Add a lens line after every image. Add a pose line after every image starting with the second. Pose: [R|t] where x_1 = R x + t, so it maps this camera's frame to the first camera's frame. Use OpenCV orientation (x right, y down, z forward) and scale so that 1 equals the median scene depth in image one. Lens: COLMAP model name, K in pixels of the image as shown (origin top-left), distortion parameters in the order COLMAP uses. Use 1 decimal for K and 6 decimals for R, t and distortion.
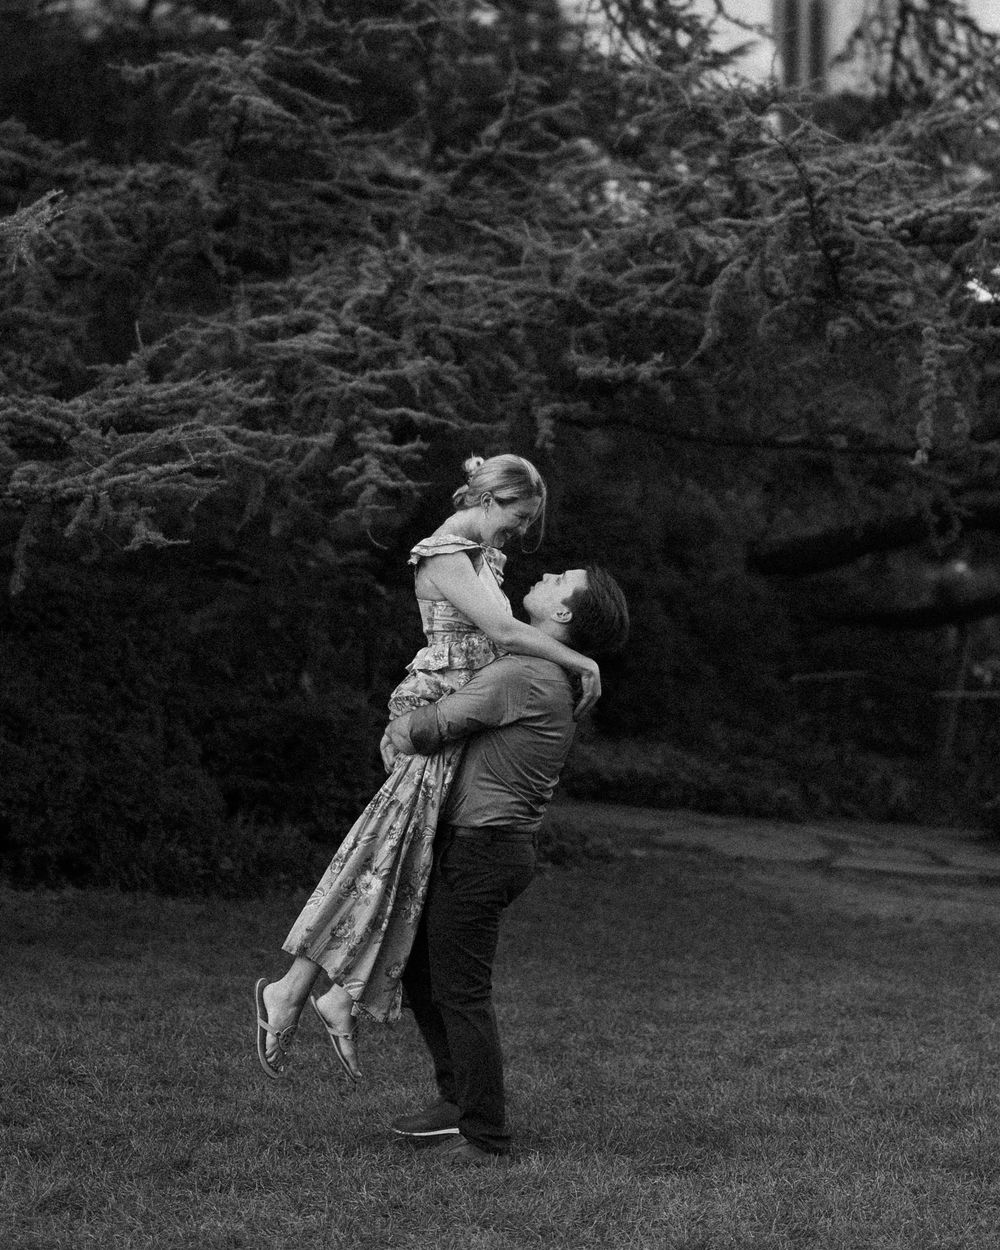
lens RADIAL K [[1892.2, 0, 500.0], [0, 1892.2, 625.0], [0, 0, 1]] dist [0.003254, -0.129485]
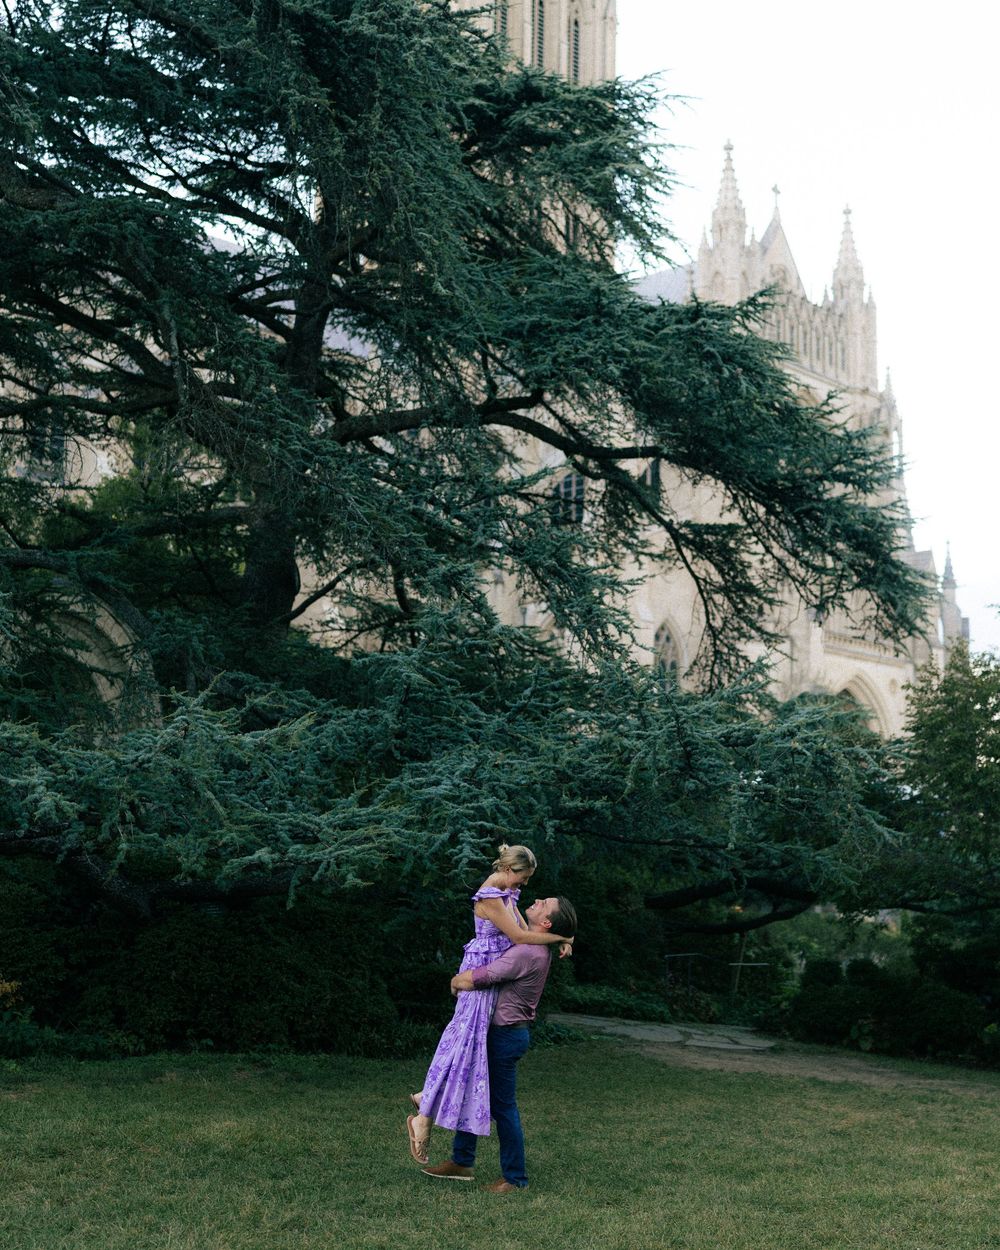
lens RADIAL K [[2080.4, 0, 500.0], [0, 2080.4, 625.0], [0, 0, 1]] dist [-0.010776, -0.154055]
pose [[0.999345, 0.012246, 0.034064, -0.112616], [-0.008557, 0.994286, -0.106405, -0.086986], [-0.035173, 0.106044, 0.993739, -1.303208]]
